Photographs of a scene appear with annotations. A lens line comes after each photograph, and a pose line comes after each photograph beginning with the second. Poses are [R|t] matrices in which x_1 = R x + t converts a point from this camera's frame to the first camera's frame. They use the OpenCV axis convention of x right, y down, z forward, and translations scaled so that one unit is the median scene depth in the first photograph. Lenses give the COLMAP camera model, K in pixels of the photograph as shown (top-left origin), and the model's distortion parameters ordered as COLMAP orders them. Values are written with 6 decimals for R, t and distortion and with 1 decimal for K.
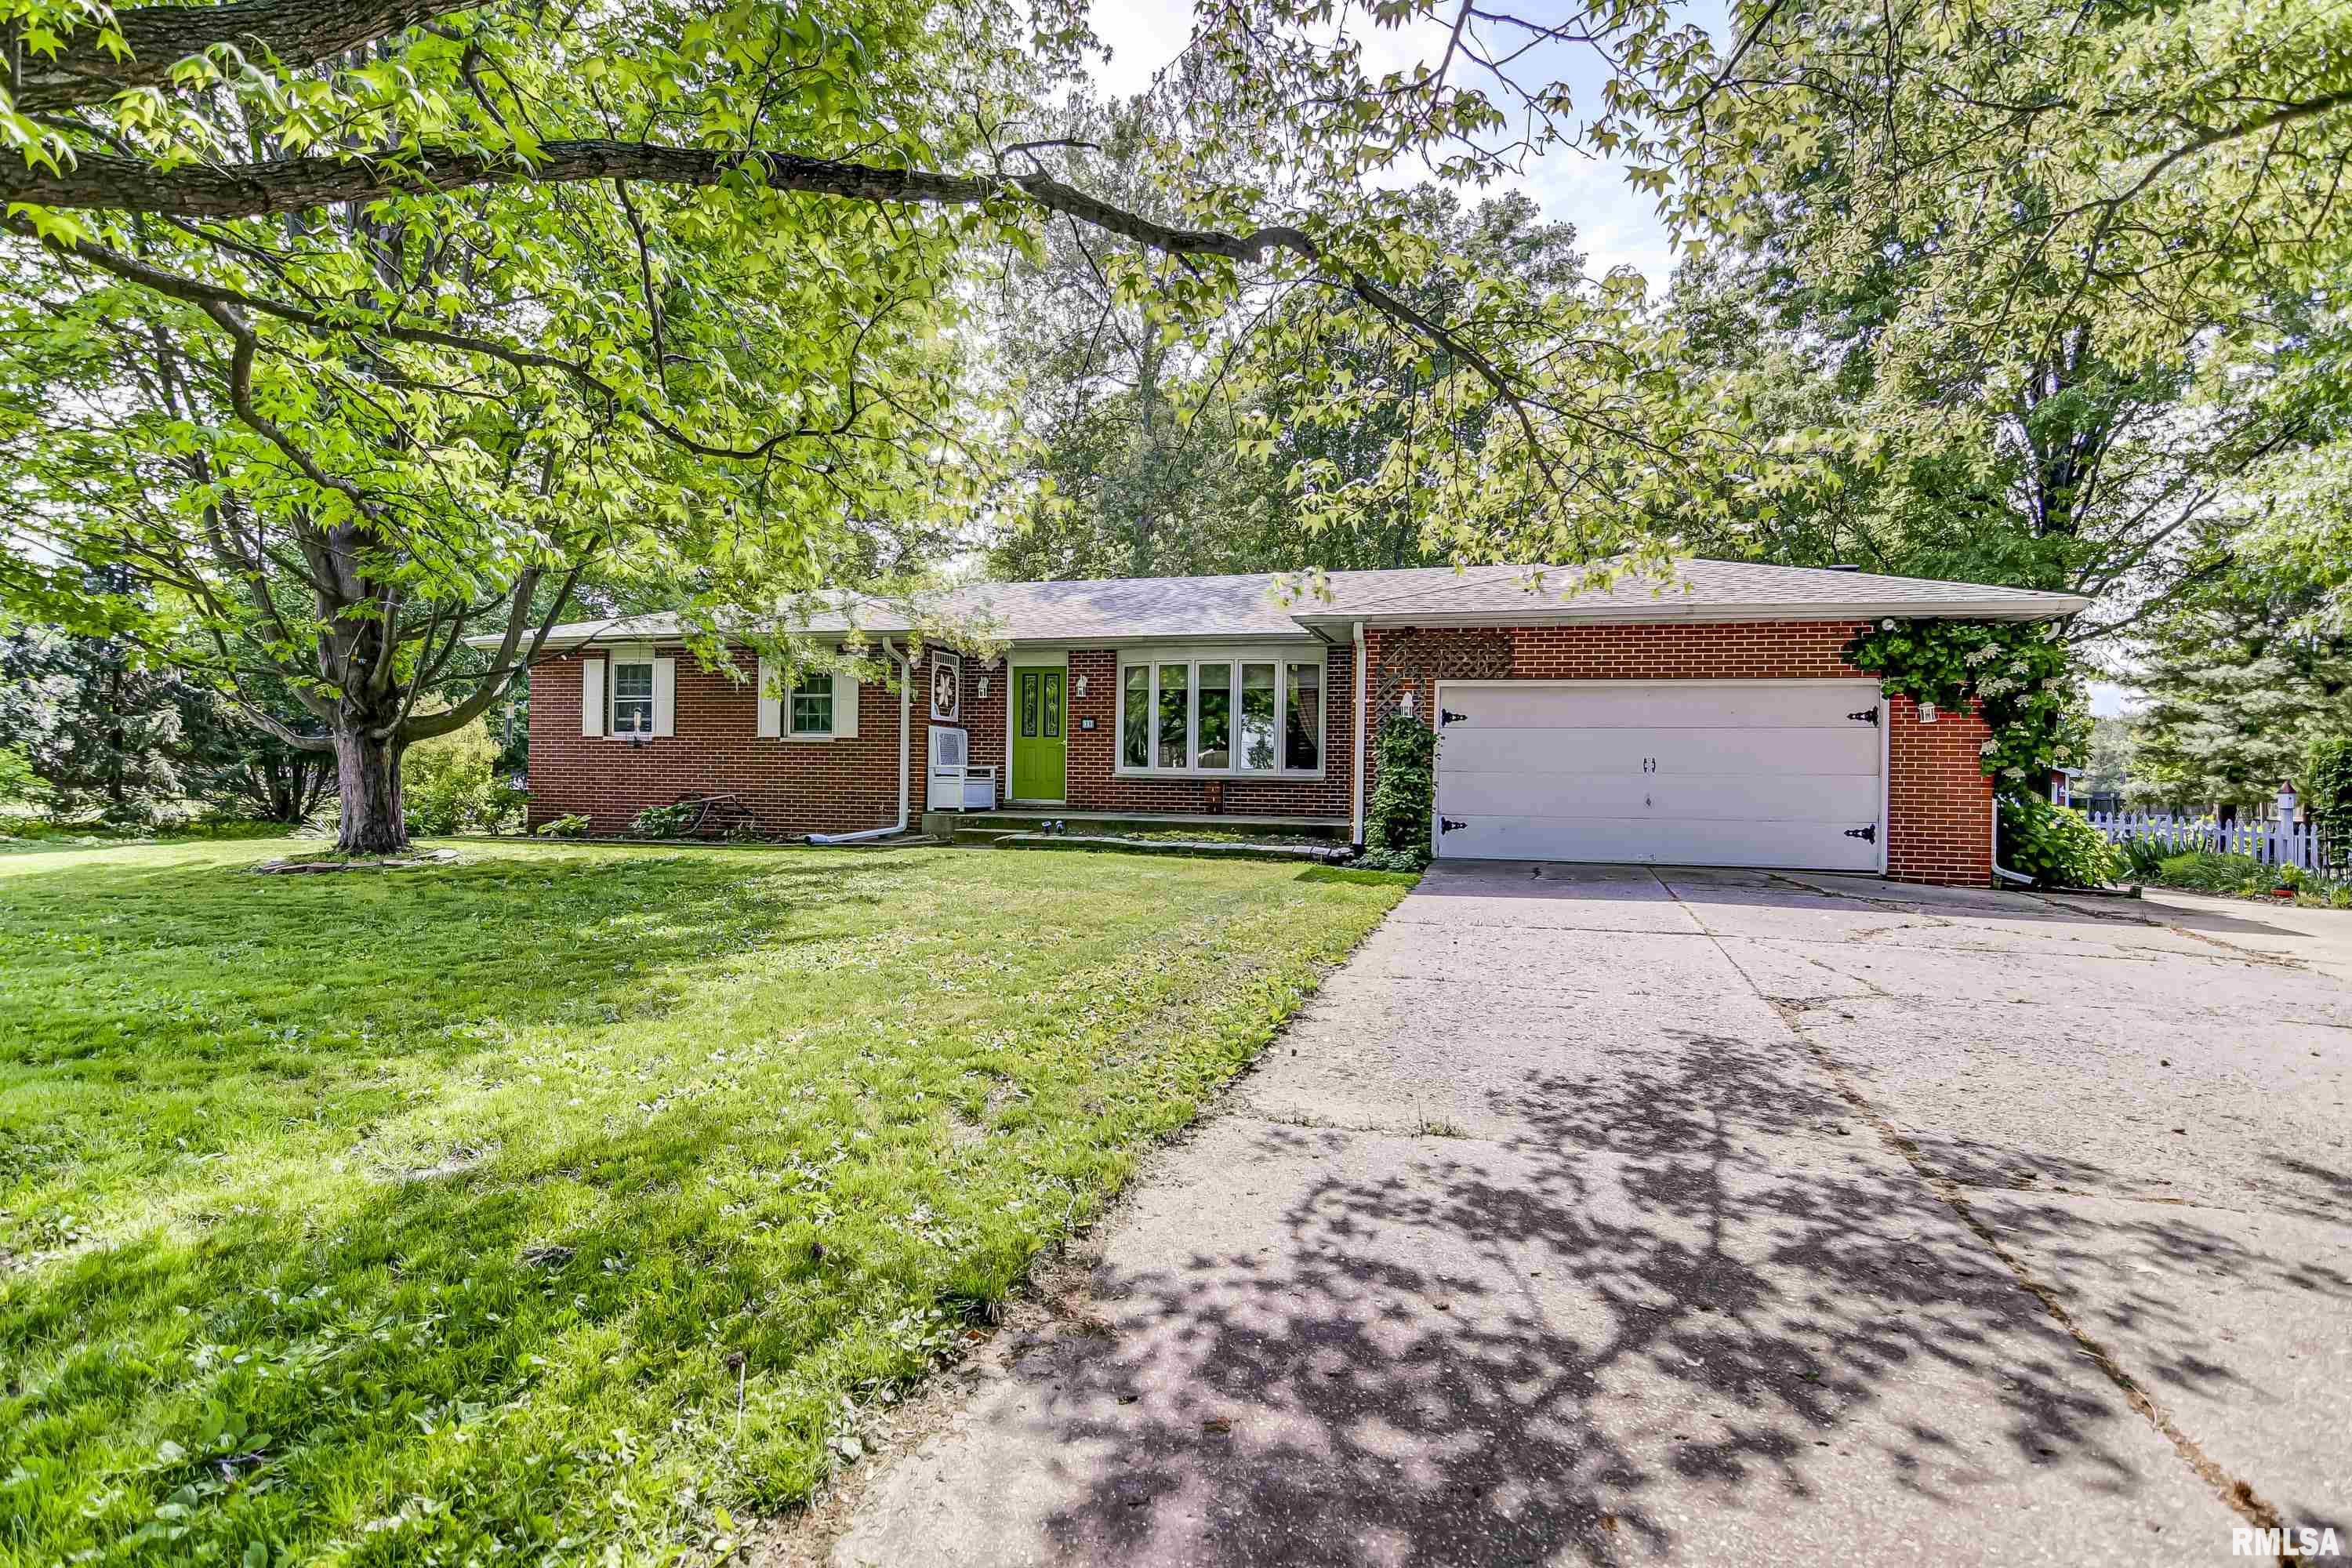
lens RADIAL K [[1252.8, 0, 1176.0], [0, 1252.8, 784.0], [0, 0, 1]] dist [0.003663, -0.000801]
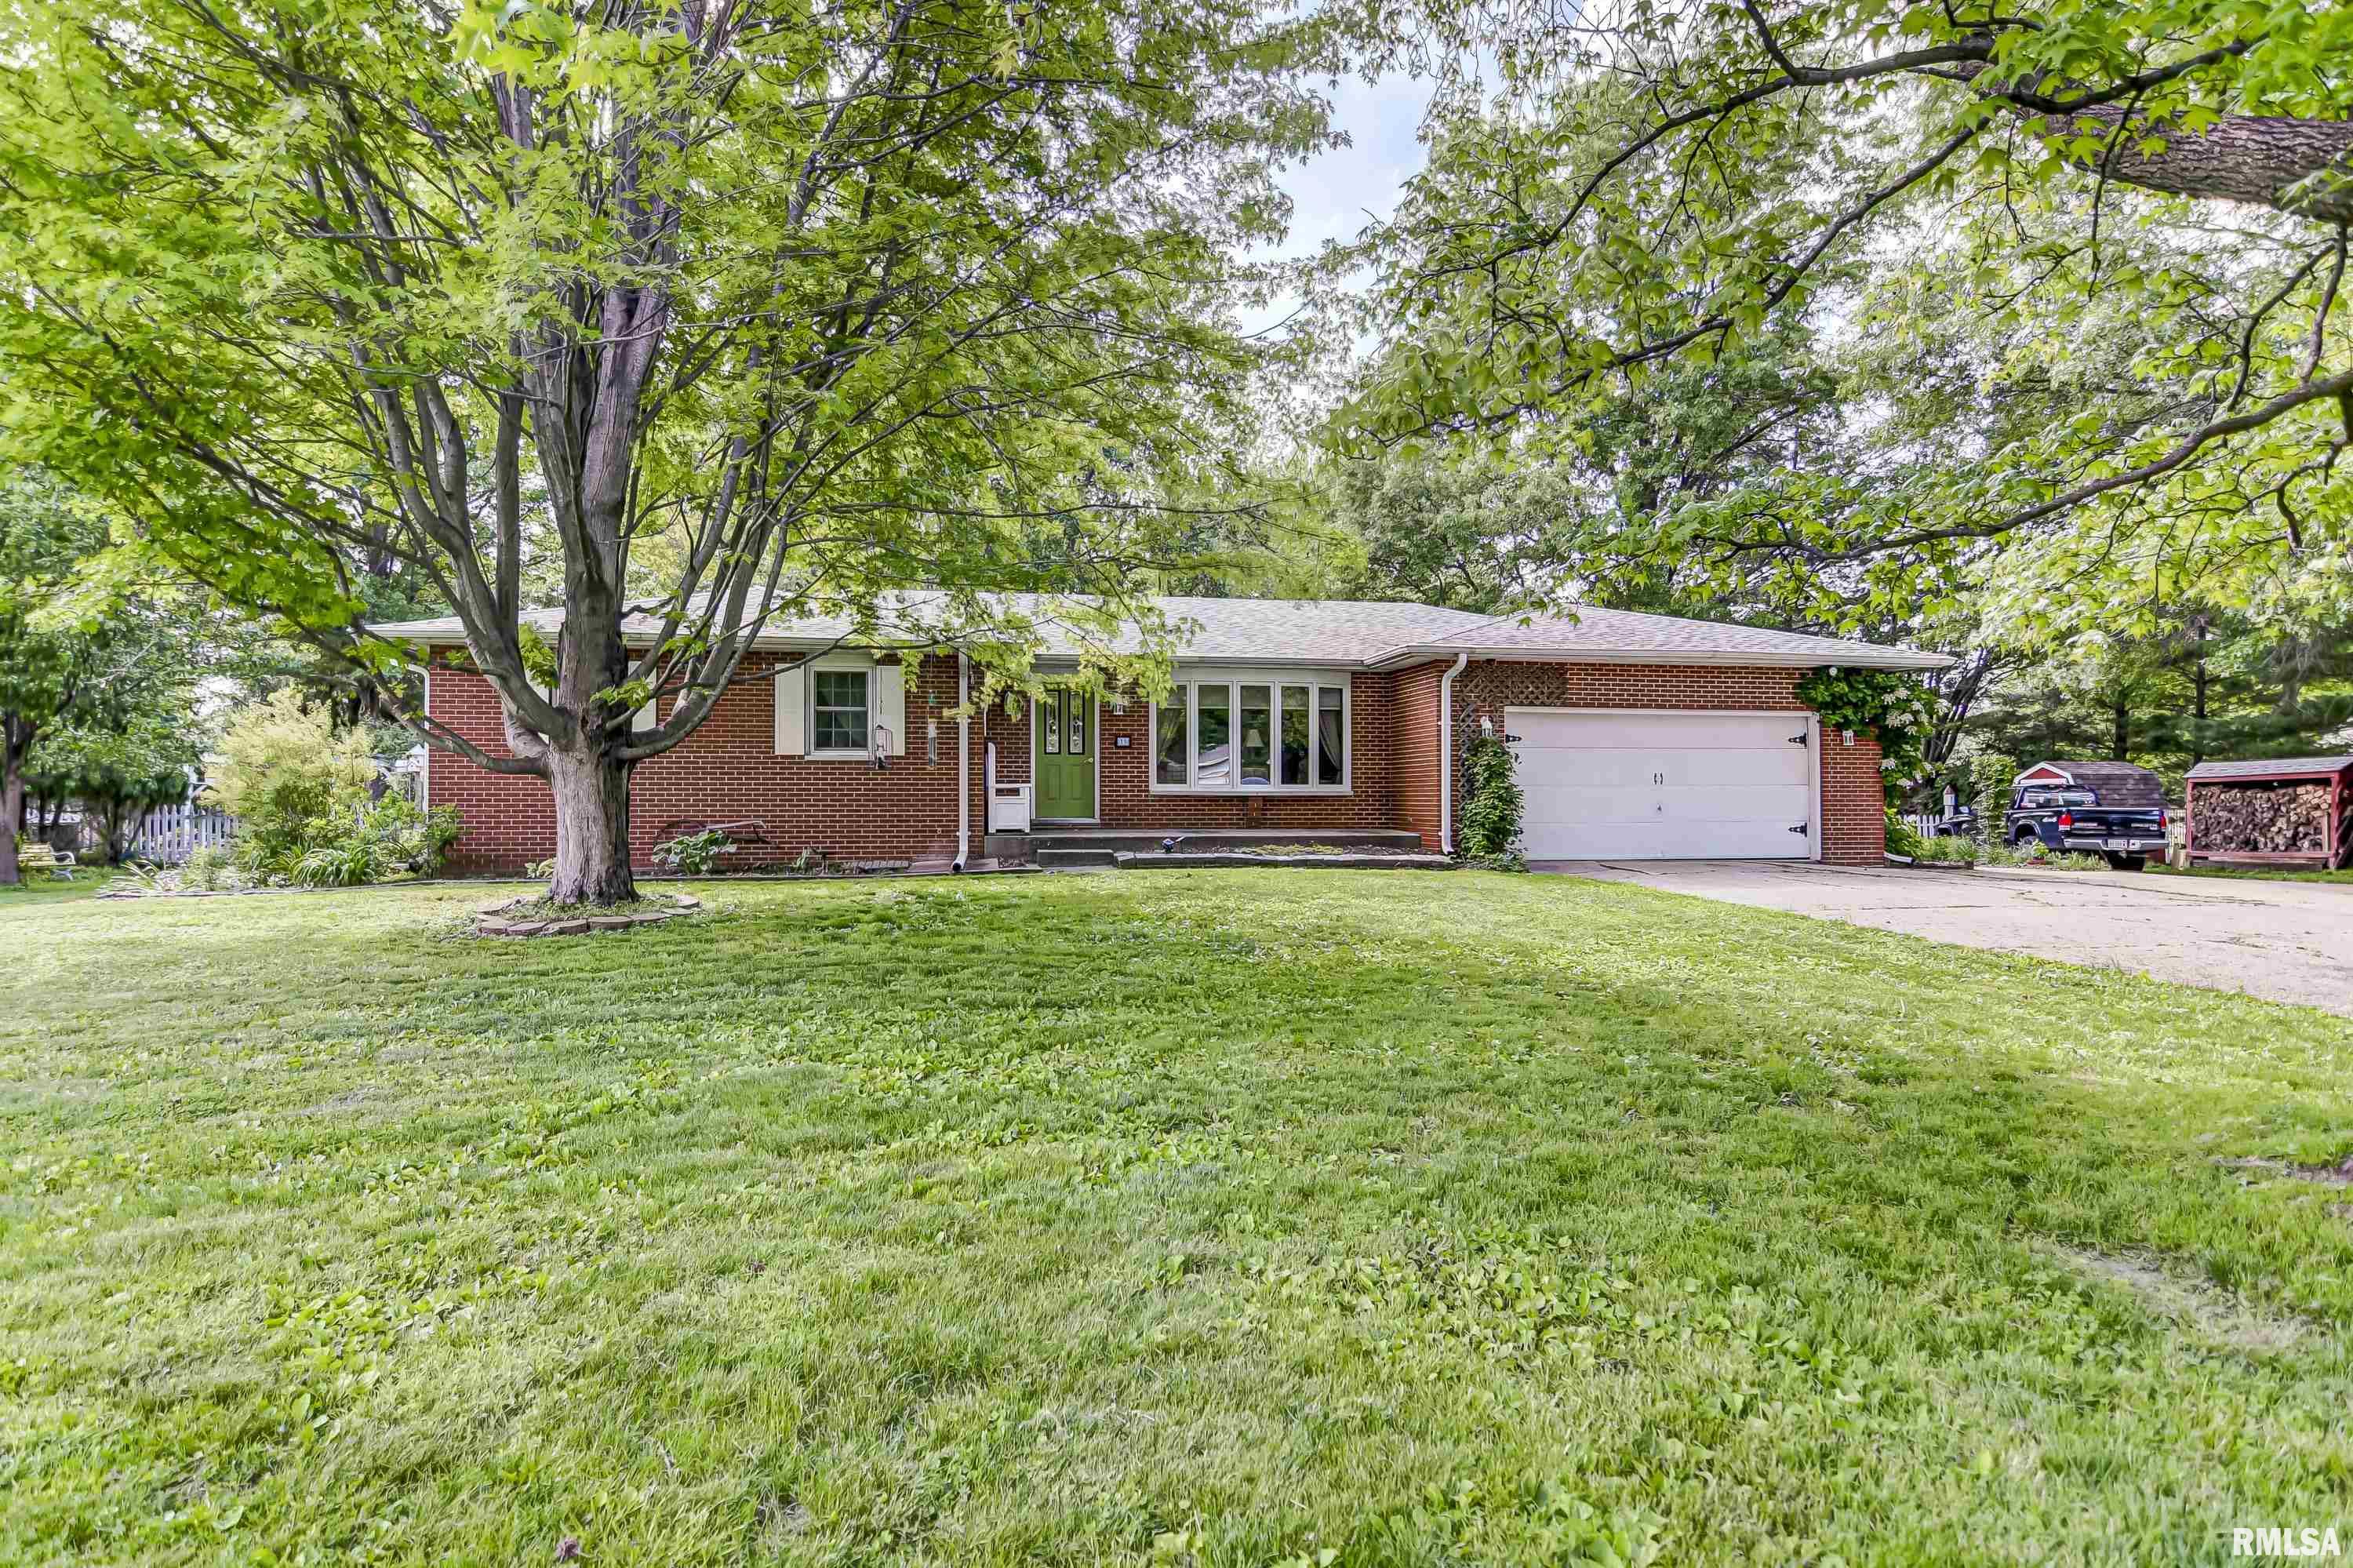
lens RADIAL K [[1253.3, 0, 1176.5], [0, 1253.3, 784.0], [0, 0, 1]] dist [0.003663, -0.000801]
pose [[0.899826, -0.010373, 0.436126, -0.624587], [0.014842, 0.999866, -0.006841, -0.008902], [-0.435997, 0.012628, 0.899859, 0.109419]]
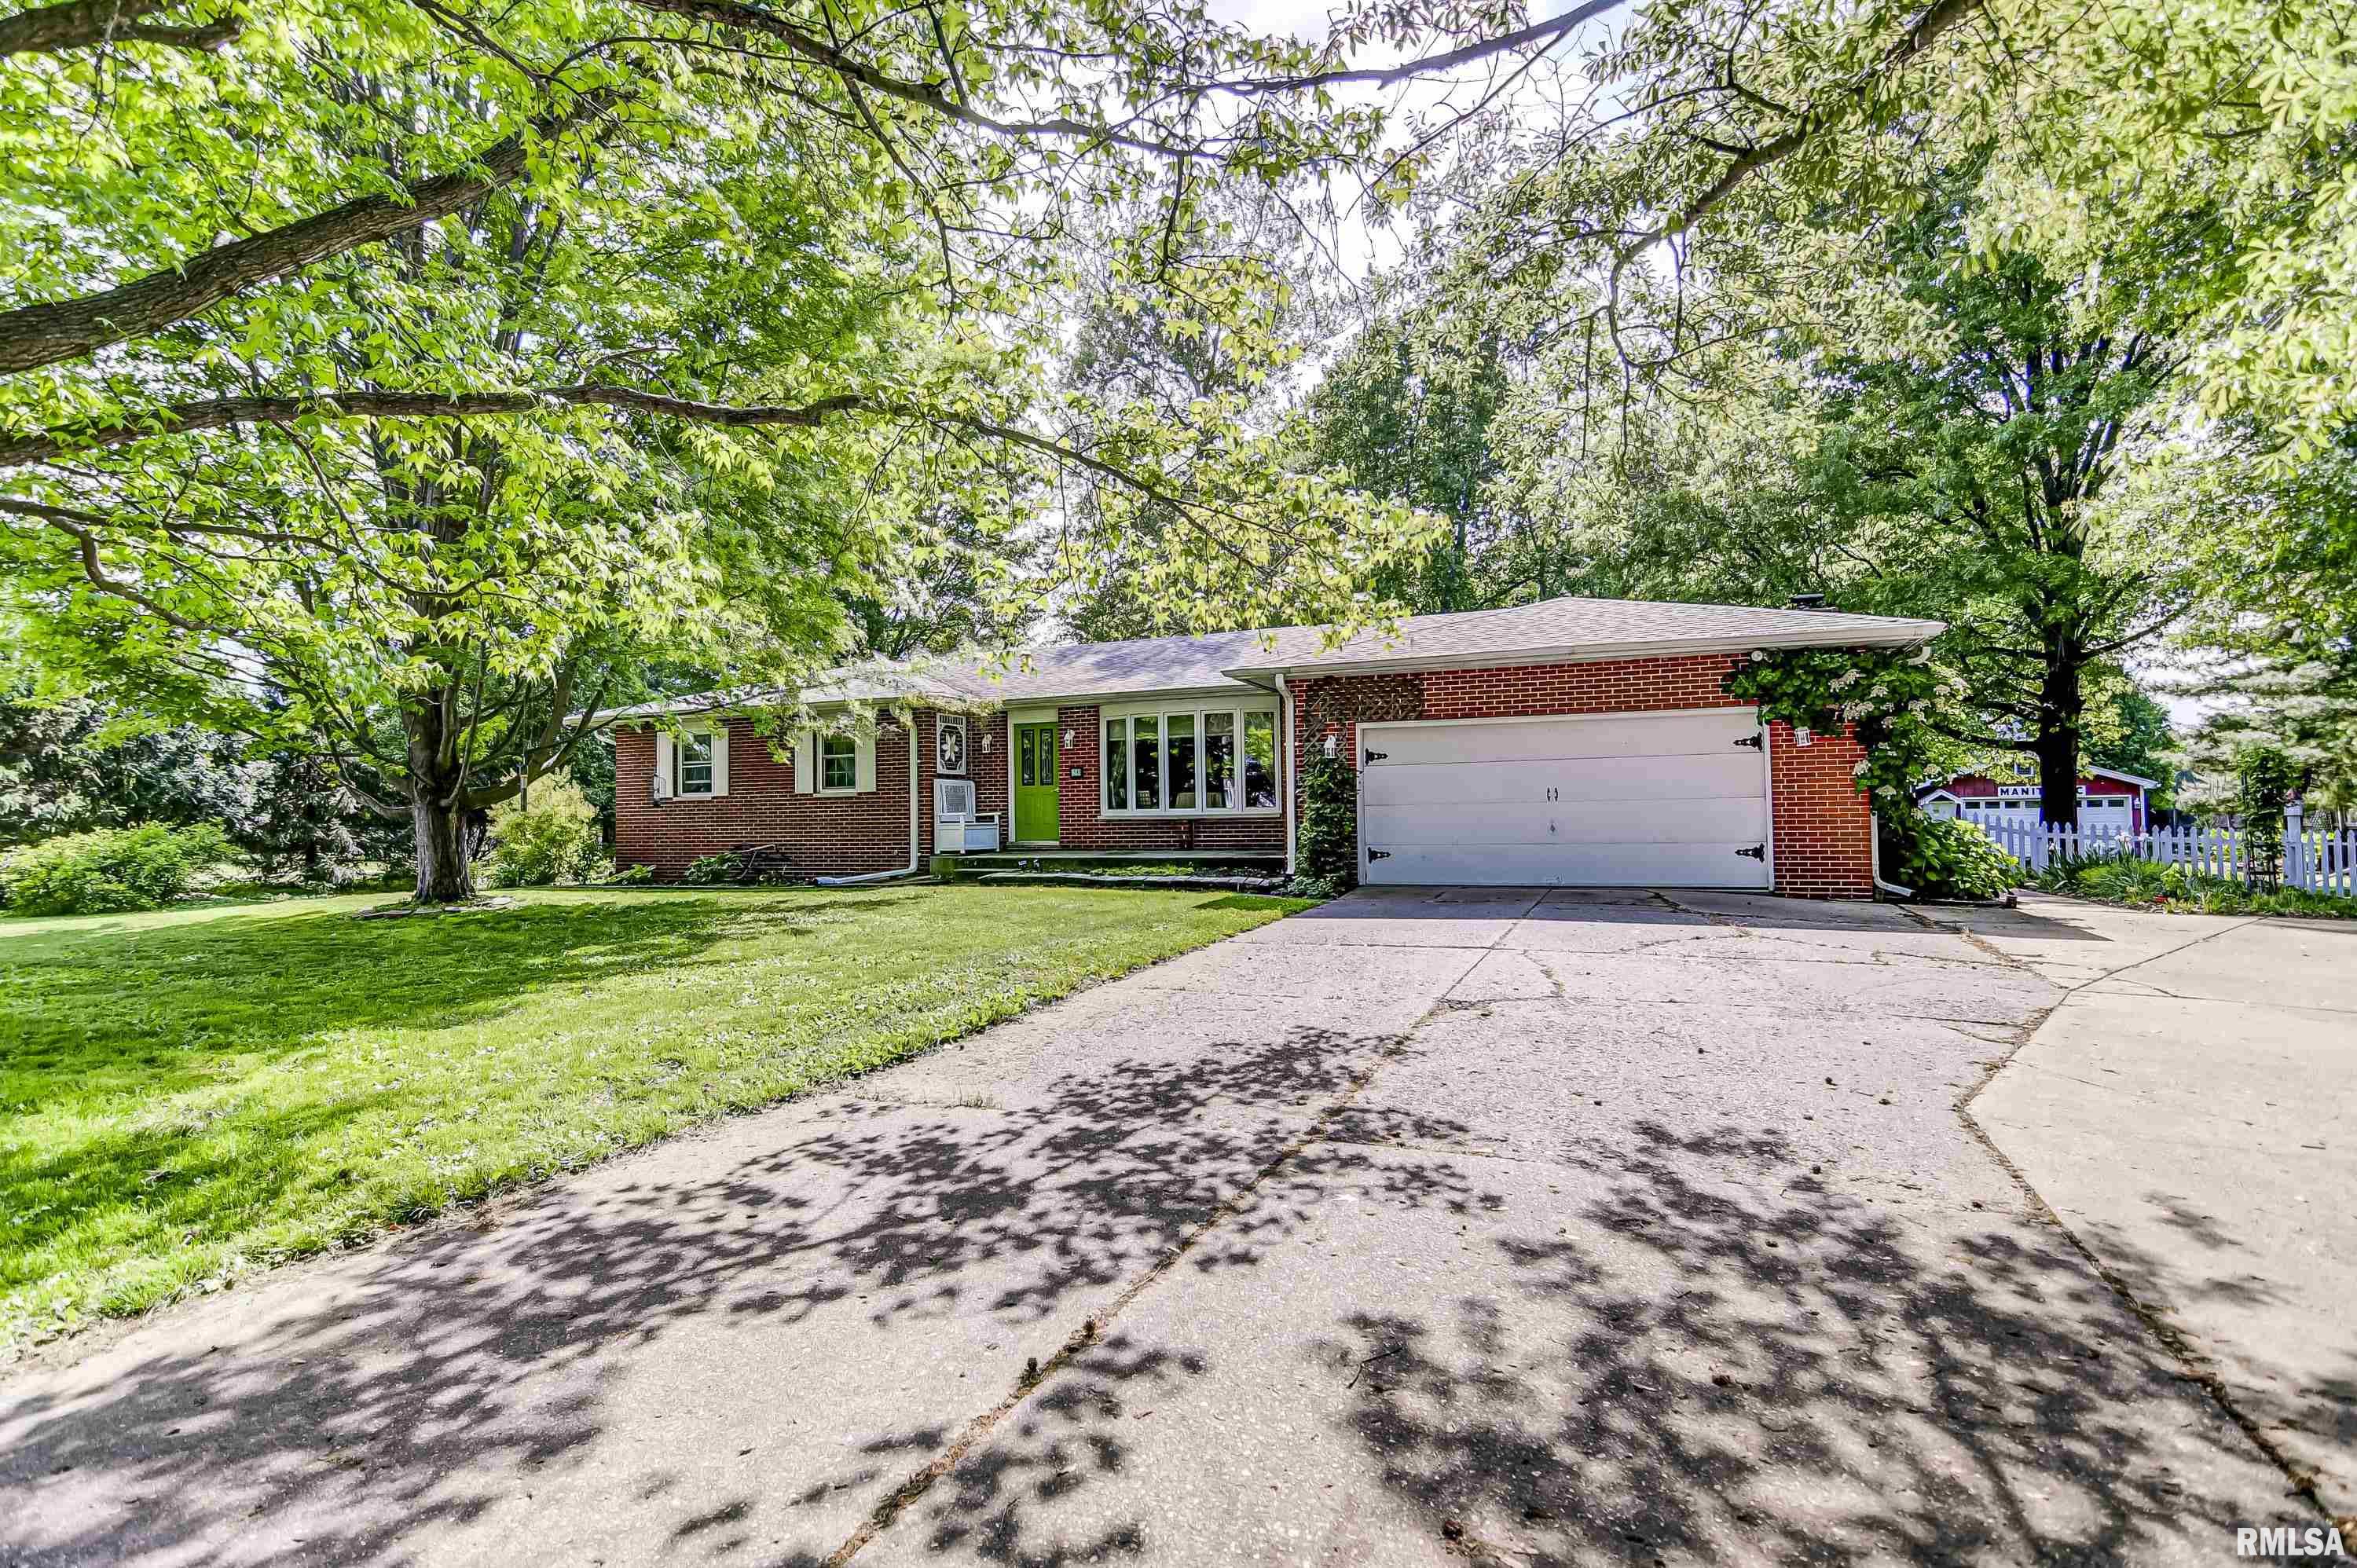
lens RADIAL K [[1181.8, 0, 1178.5], [0, 1181.8, 784.0], [0, 0, 1]] dist [0.004935, -0.001190]
pose [[0.993253, -0.033362, -0.111061, 0.183731], [0.029674, 0.998957, -0.034703, 0.002186], [0.112103, 0.031173, 0.993207, -0.051578]]
